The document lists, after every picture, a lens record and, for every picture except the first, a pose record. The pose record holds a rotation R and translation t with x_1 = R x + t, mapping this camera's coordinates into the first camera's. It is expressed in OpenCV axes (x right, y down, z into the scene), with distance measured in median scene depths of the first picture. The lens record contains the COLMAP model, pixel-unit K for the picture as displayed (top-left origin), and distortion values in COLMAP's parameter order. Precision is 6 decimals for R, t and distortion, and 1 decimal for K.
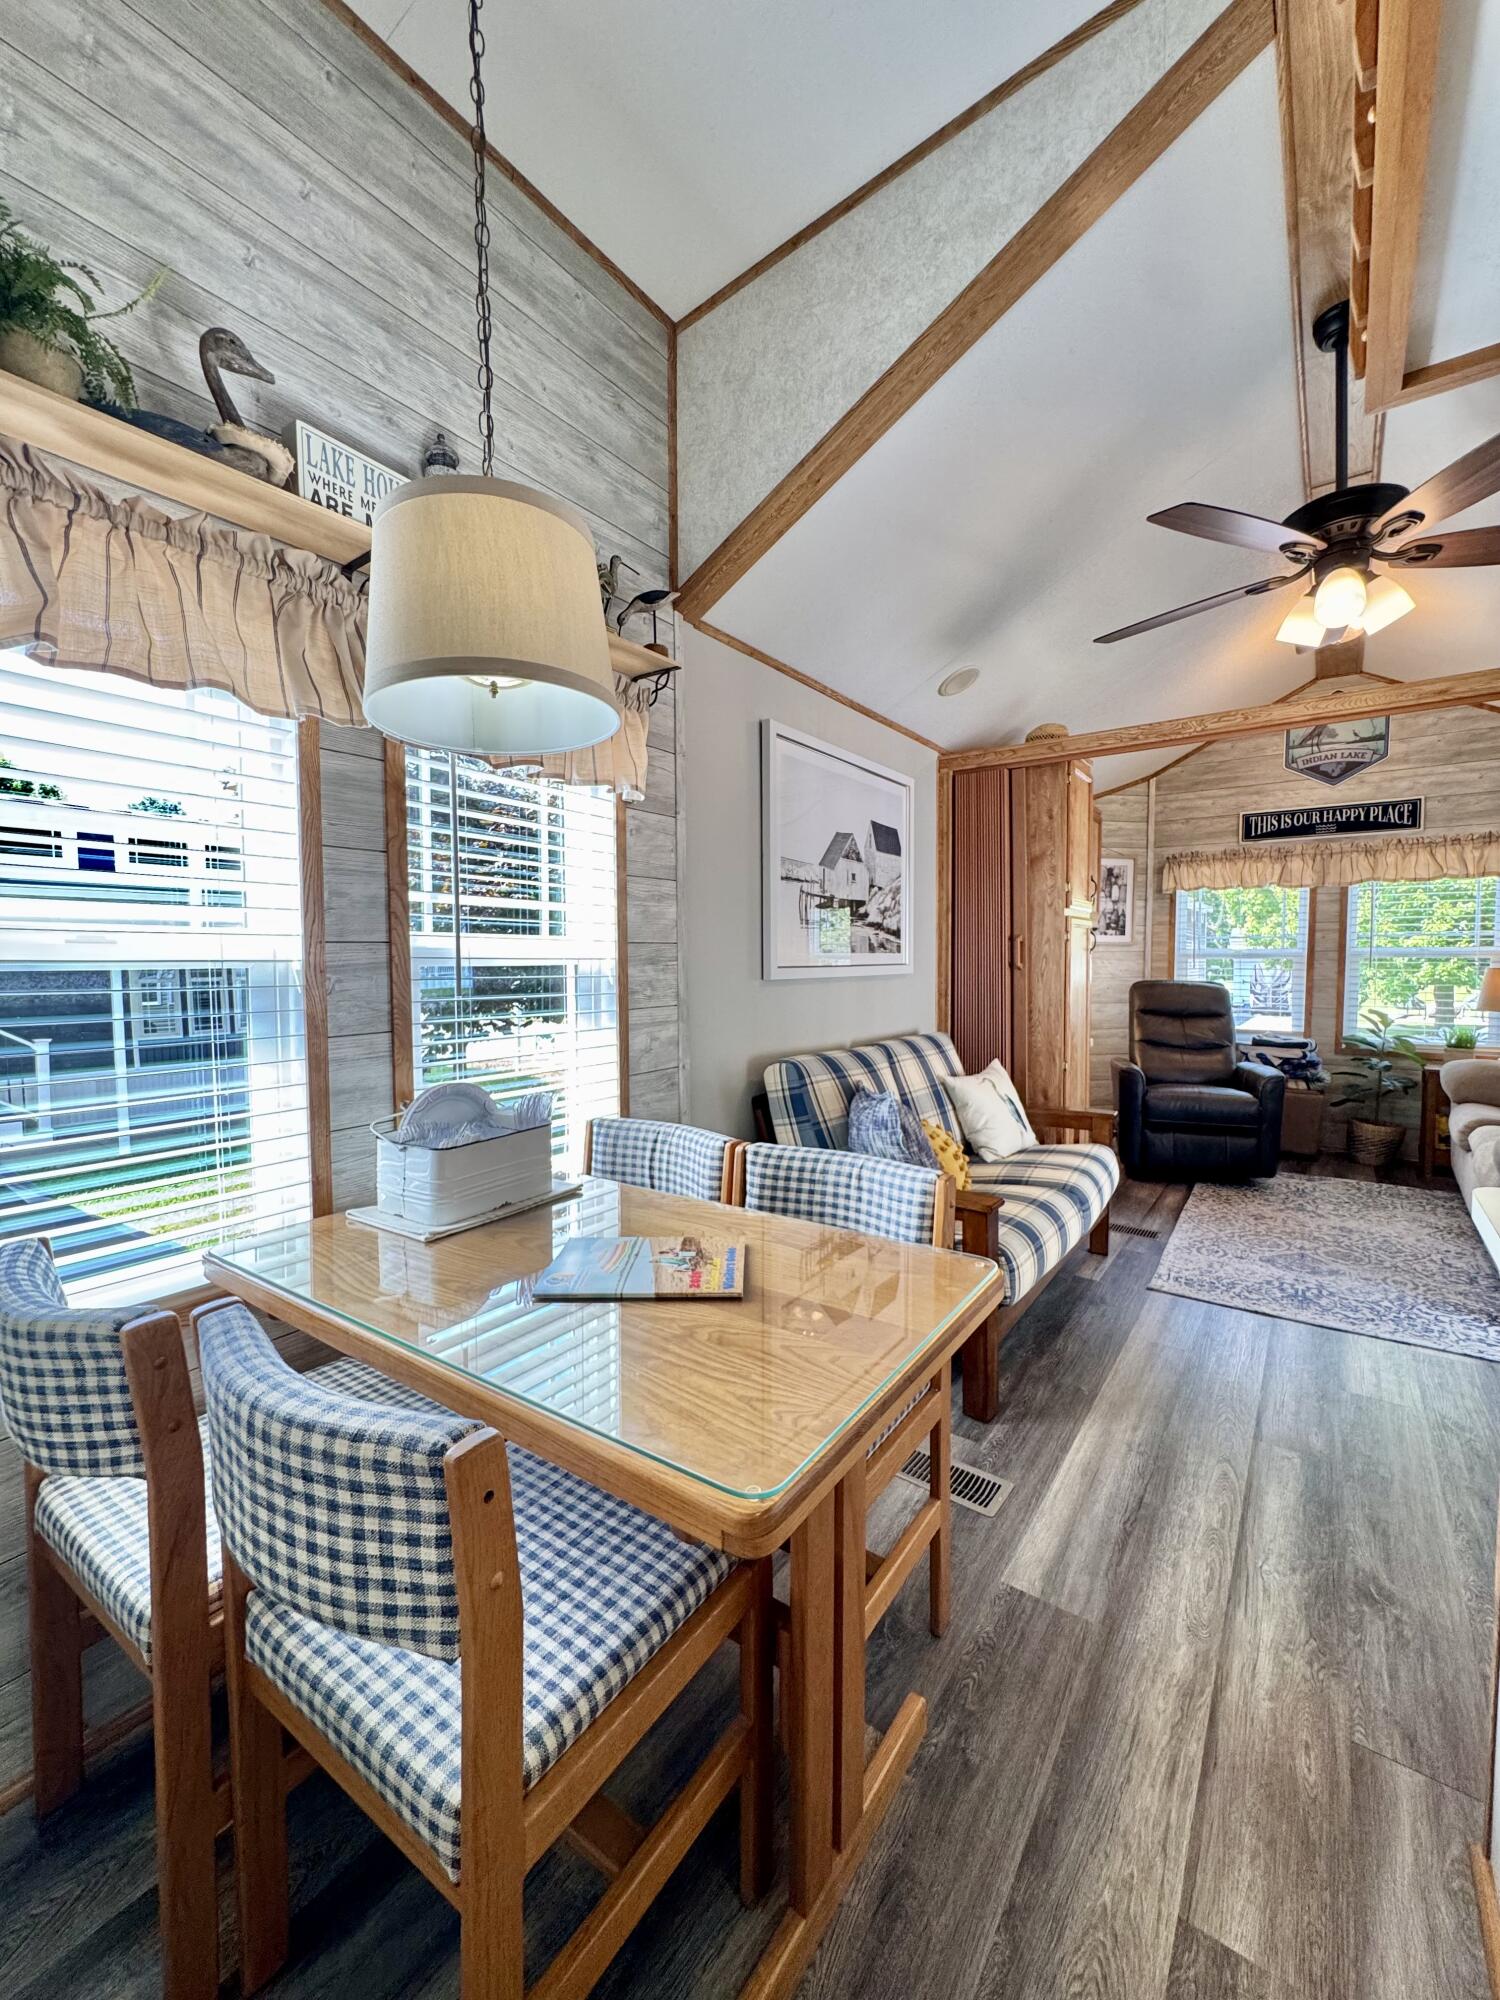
lens RADIAL K [[801.3, 0, 750.3], [0, 801.3, 997.6], [0, 0, 1]] dist [-0.003607, 0.000372]
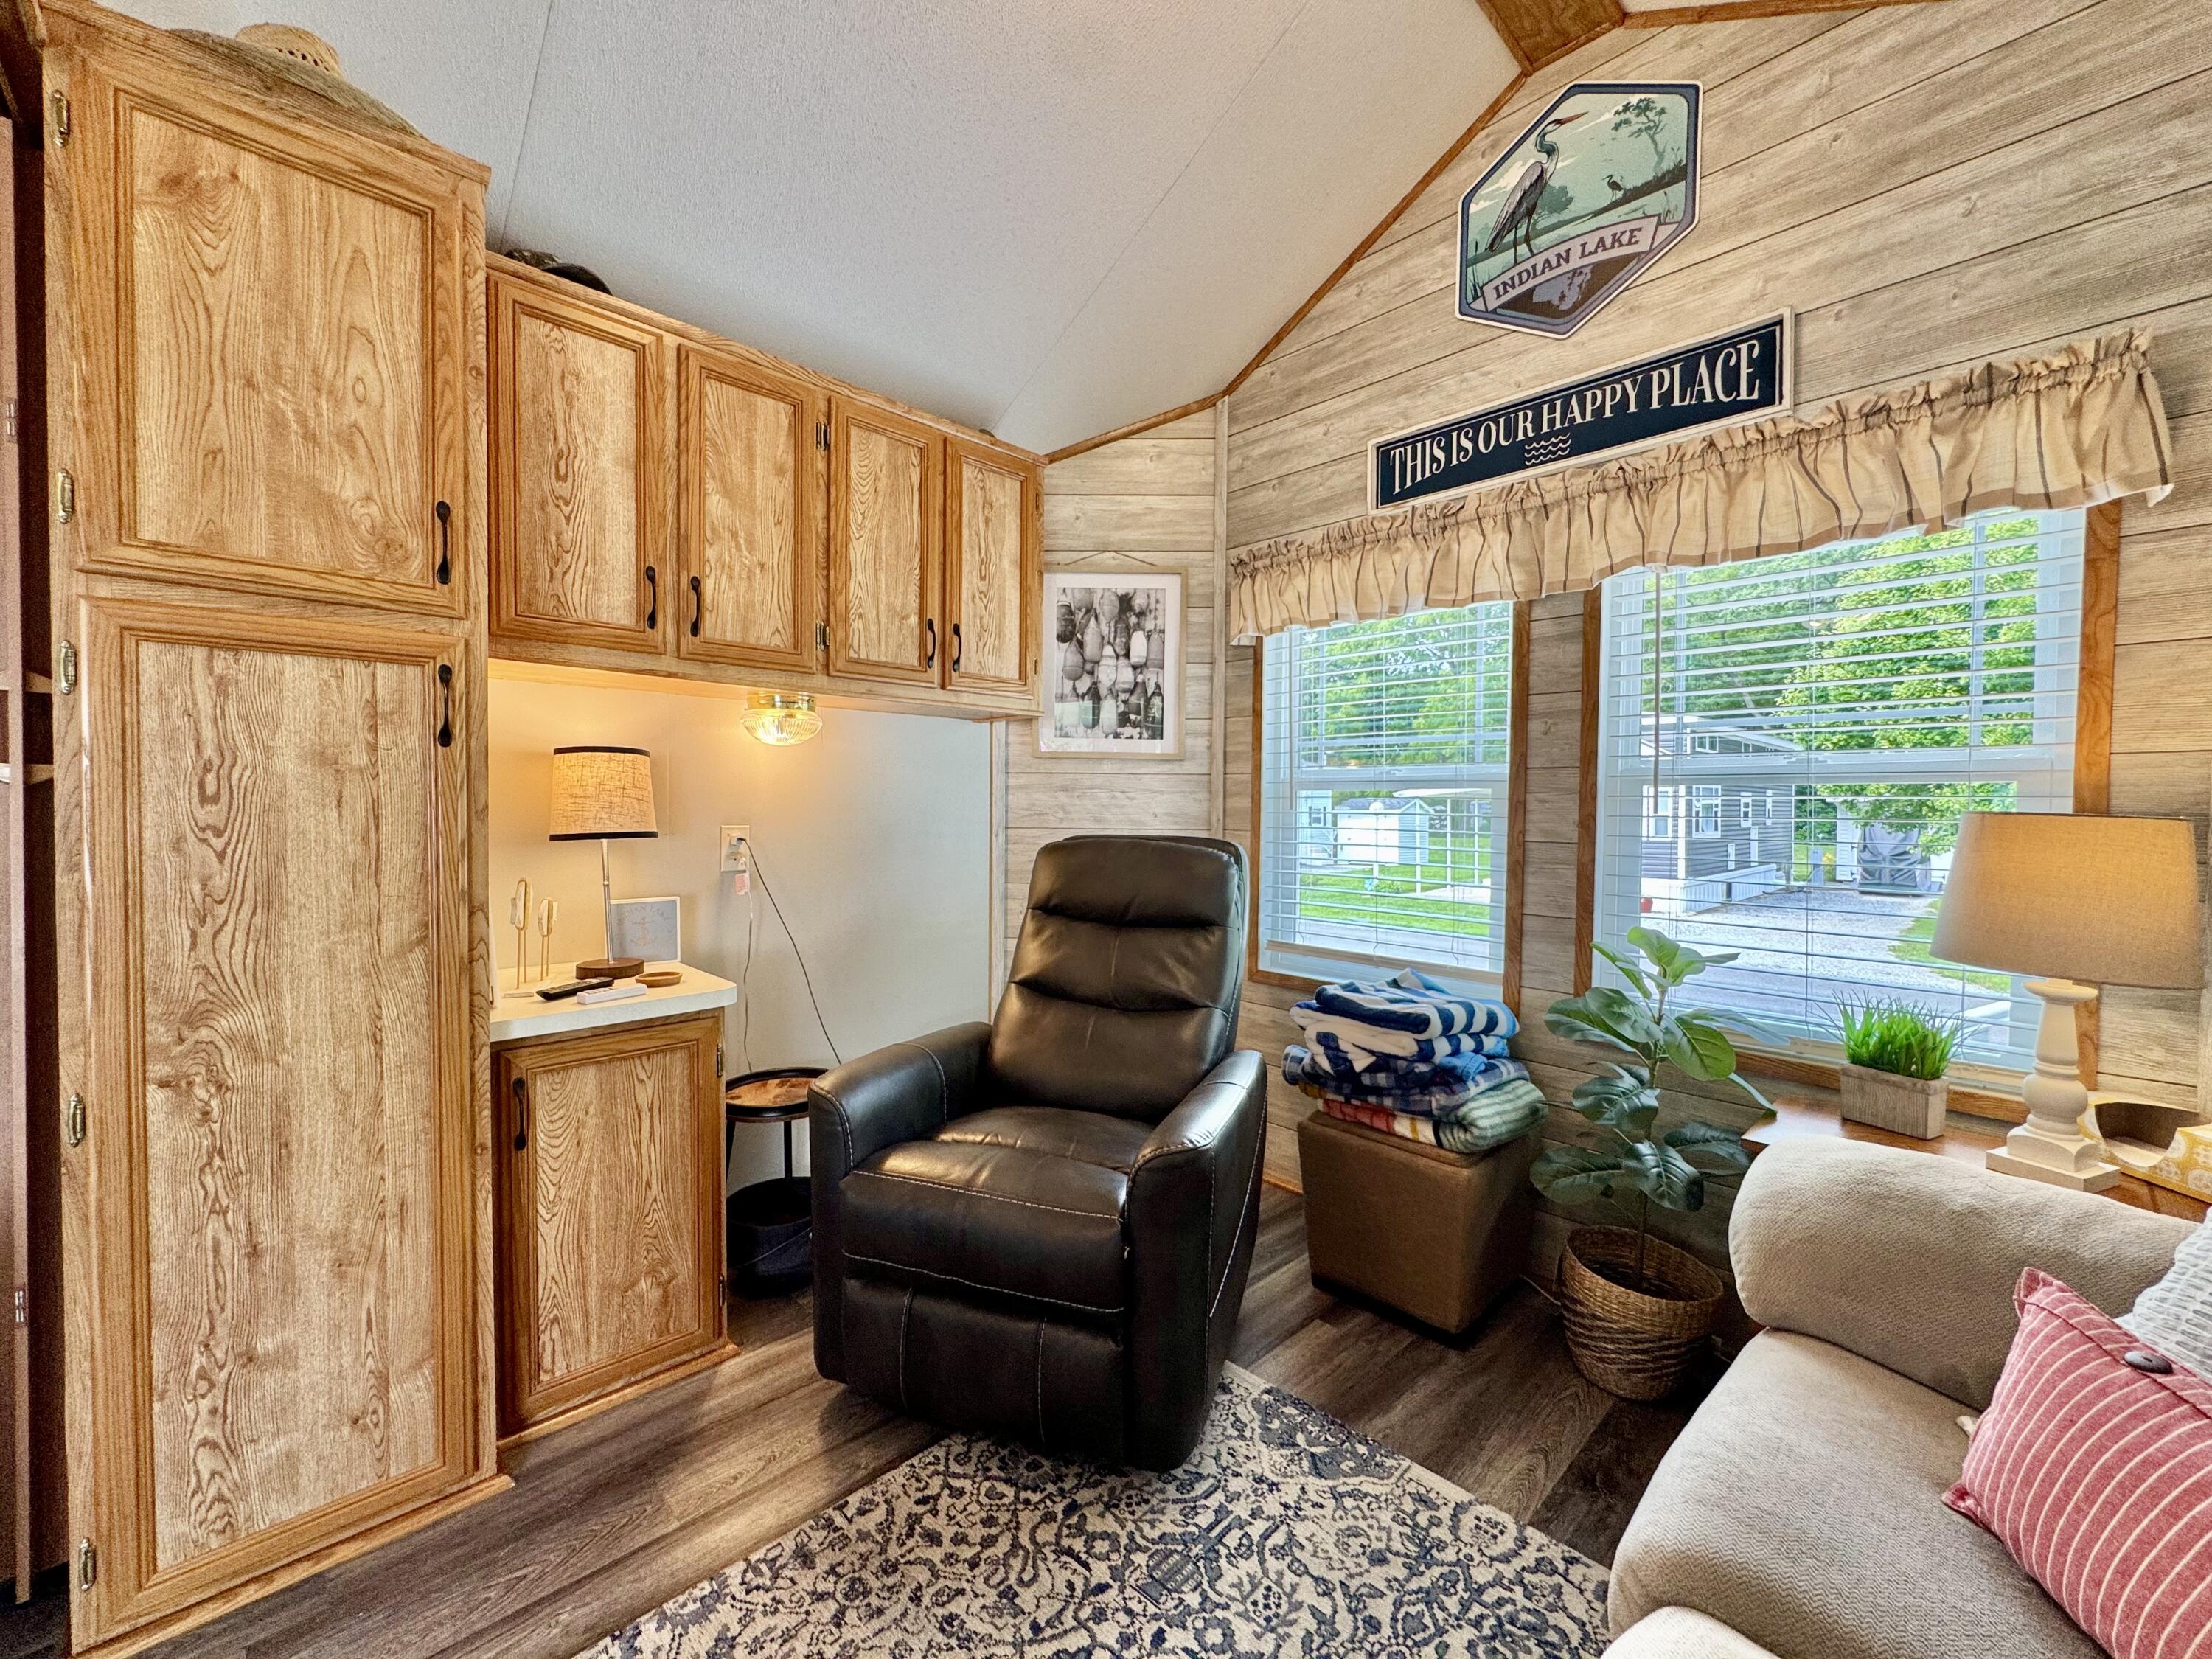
lens RADIAL K [[886.2, 0, 1095.8], [0, 886.2, 825.5], [0, 0, 1]] dist [-0.003607, 0.000372]
pose [[0.982754, 0.016388, -0.184193, 0.611799], [-0.021767, 0.999392, -0.027218, -0.015042], [0.183635, 0.030758, 0.982513, 0.570762]]
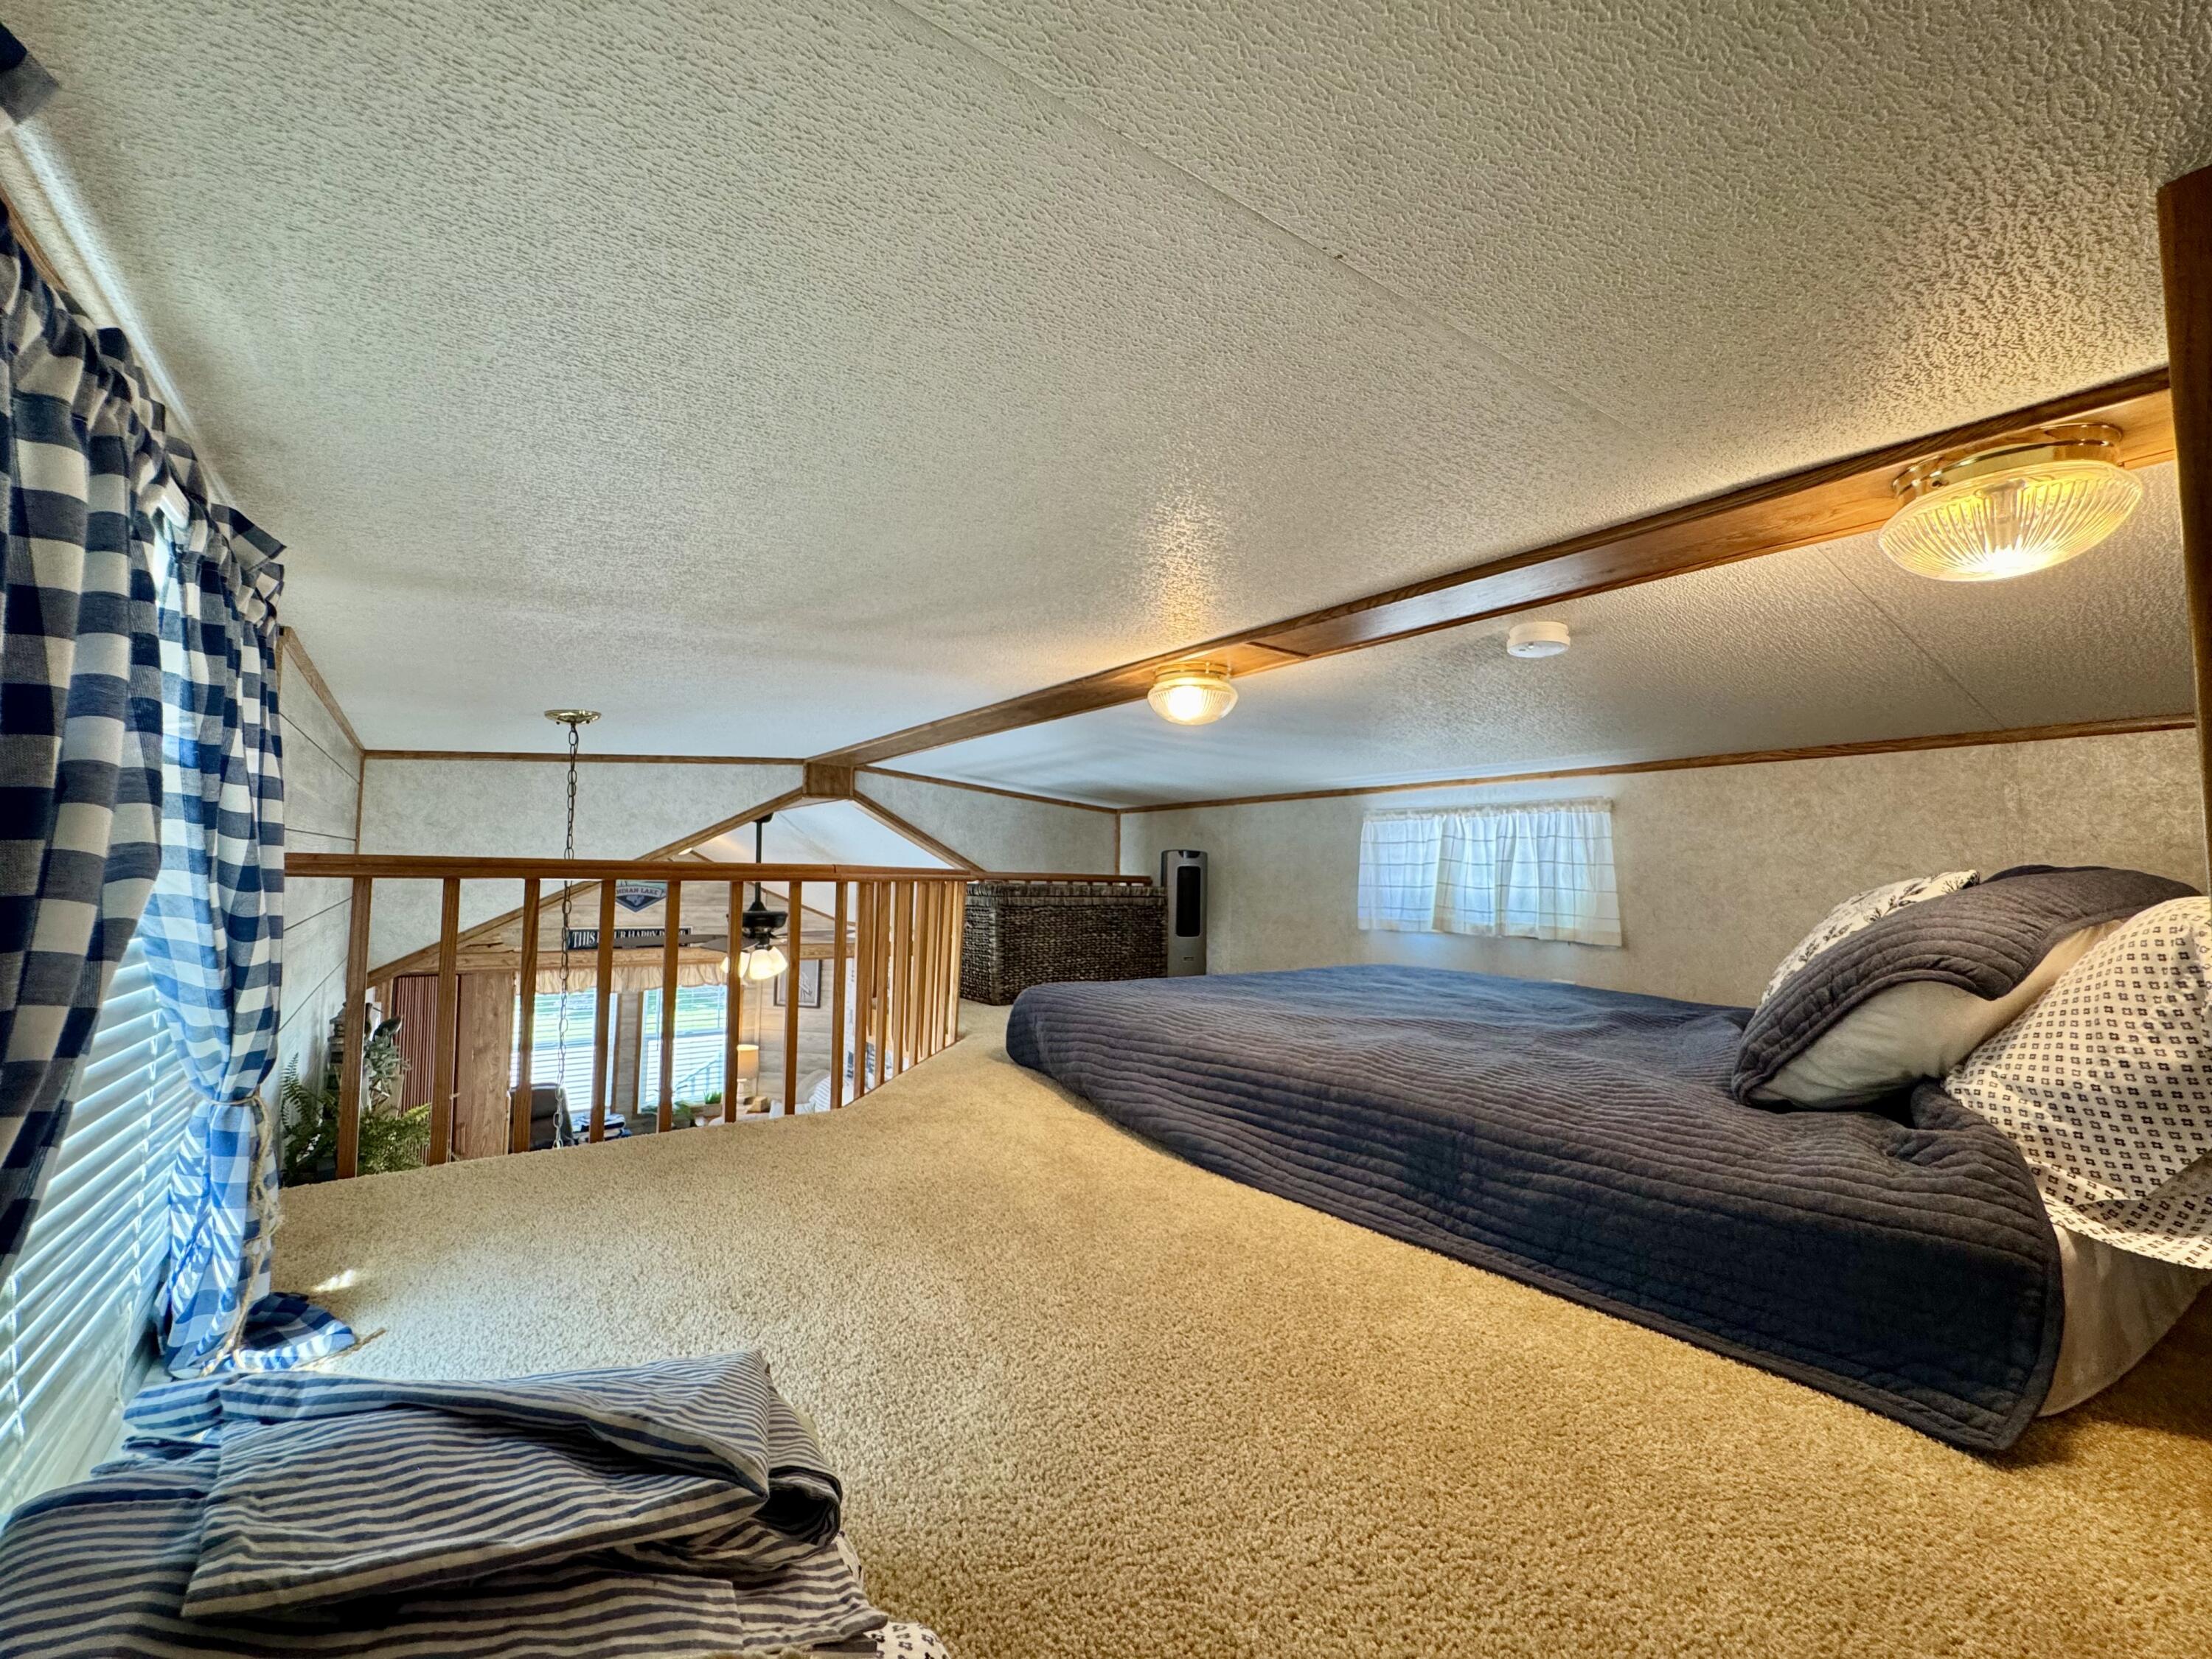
lens RADIAL K [[886.2, 0, 1101.2], [0, 886.2, 824.4], [0, 0, 1]] dist [-0.003607, 0.000372]
pose [[0.302274, 0.068484, 0.950758, -0.454864], [0.028614, 0.996314, -0.080863, -0.279318], [-0.952791, 0.051648, 0.299201, -0.185042]]
